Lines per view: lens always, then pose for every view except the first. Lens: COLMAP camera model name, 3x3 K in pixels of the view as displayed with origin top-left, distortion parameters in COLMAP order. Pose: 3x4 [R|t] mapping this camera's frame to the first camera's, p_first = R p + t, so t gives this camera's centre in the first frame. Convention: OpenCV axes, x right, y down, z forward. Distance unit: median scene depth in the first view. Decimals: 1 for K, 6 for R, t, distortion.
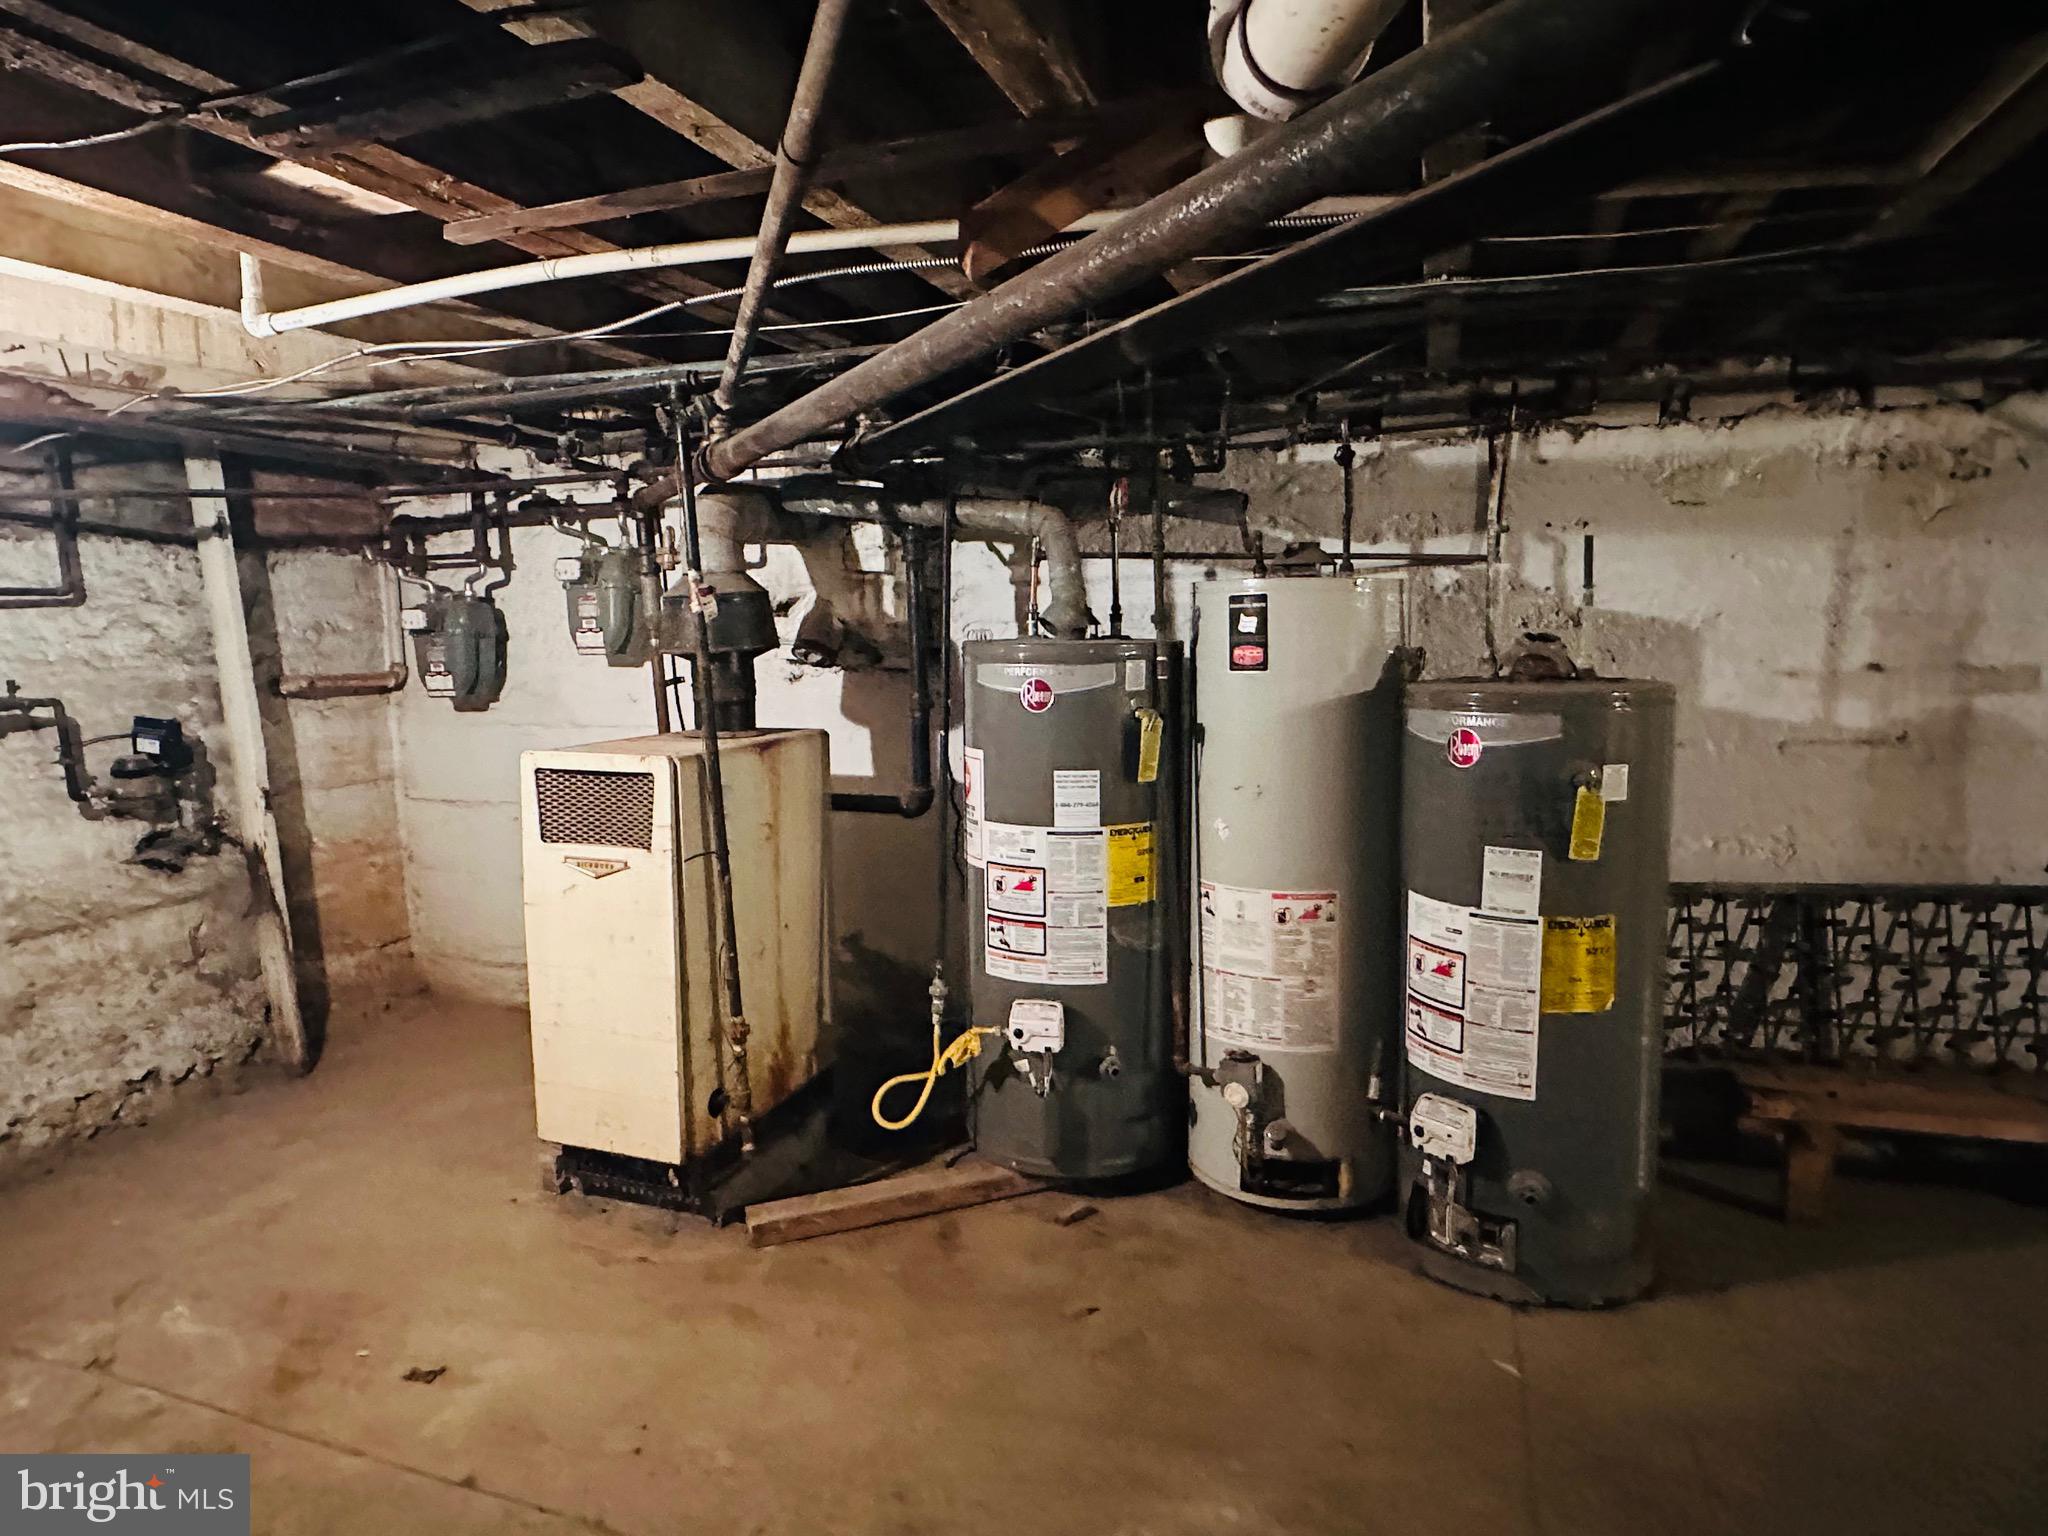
lens RADIAL K [[1249.0, 0, 1023.9], [0, 1249.0, 769.0], [0, 0, 1]] dist [0.004182, 0.000033]
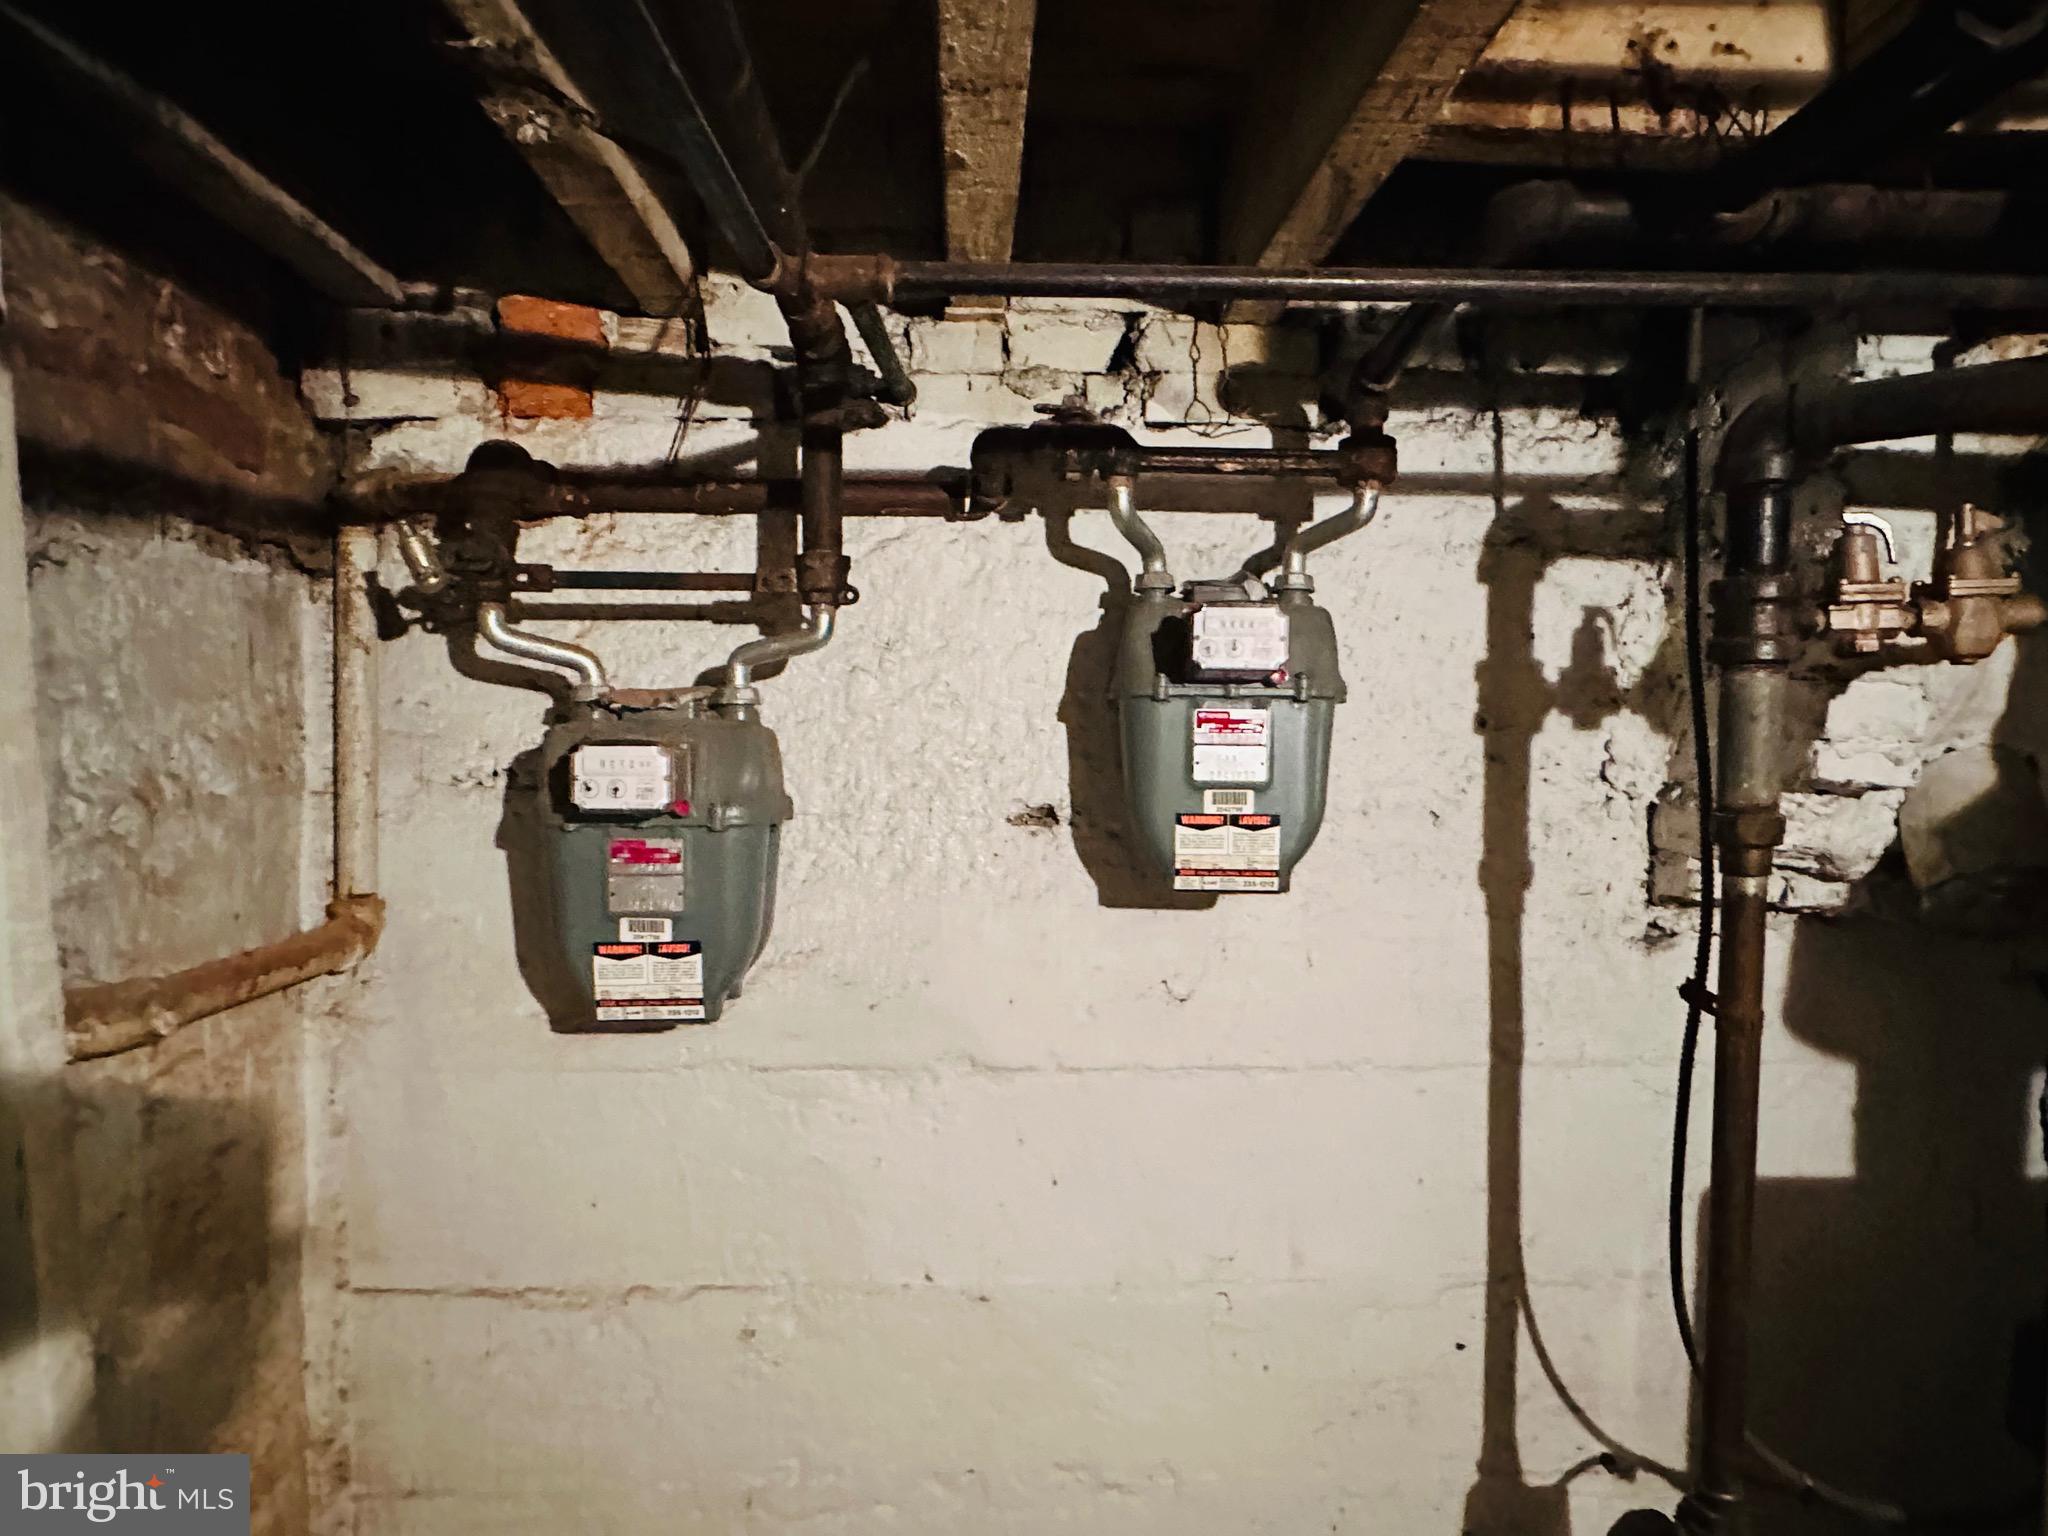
lens RADIAL K [[1249.0, 0, 1020.2], [0, 1249.0, 768.6], [0, 0, 1]] dist [0.004182, 0.000033]
pose [[0.925270, 0.016984, 0.378930, -0.486064], [0.017271, 0.996075, -0.086816, -0.089426], [-0.378917, 0.086873, 0.921344, 0.654171]]
